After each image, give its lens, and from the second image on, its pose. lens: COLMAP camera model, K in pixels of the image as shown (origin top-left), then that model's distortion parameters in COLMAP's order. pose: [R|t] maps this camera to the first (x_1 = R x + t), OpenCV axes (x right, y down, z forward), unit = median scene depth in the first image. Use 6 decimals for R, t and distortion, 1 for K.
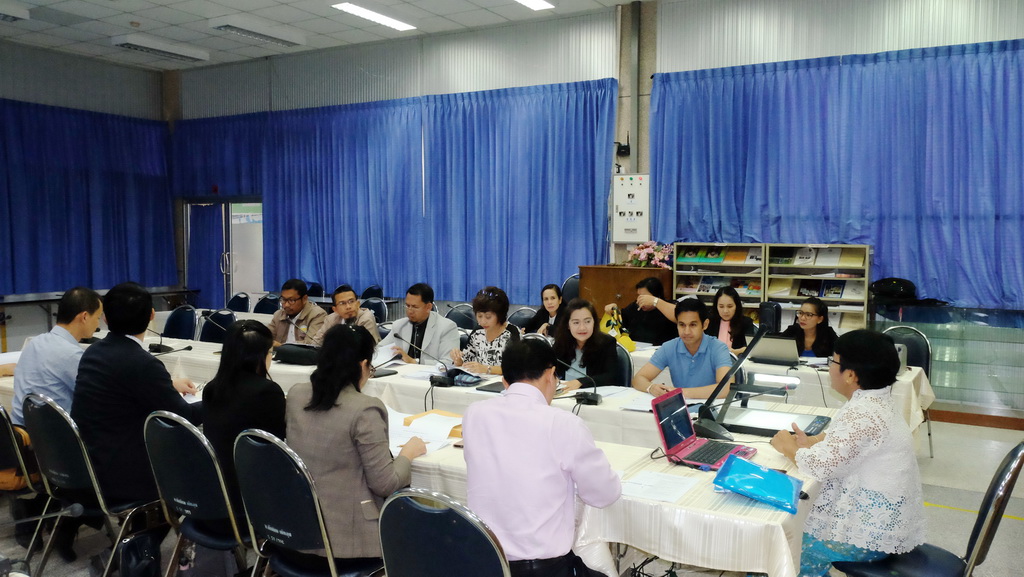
lens RADIAL K [[831.0, 0, 516.0], [0, 831.0, 289.8], [0, 0, 1]] dist [0.016274, 0.015492]
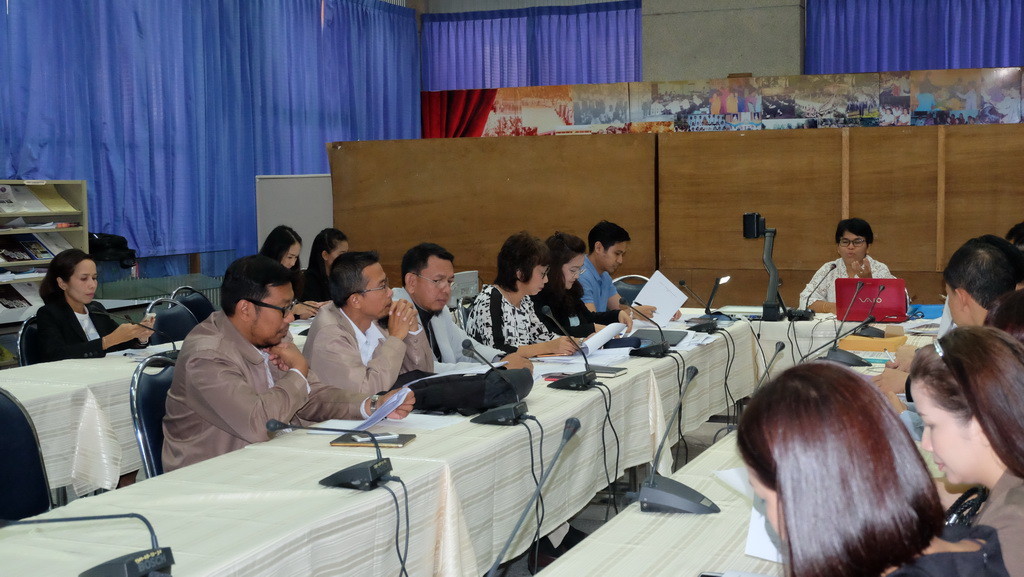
lens RADIAL K [[1289.6, 0, 517.4], [0, 1289.6, 289.3], [0, 0, 1]] dist [-0.012746, -0.008251]
pose [[-0.136215, -0.083257, 0.987175, -0.664438], [0.078519, 0.992420, 0.094534, -0.033016], [-0.987563, 0.090389, -0.128645, 0.716302]]
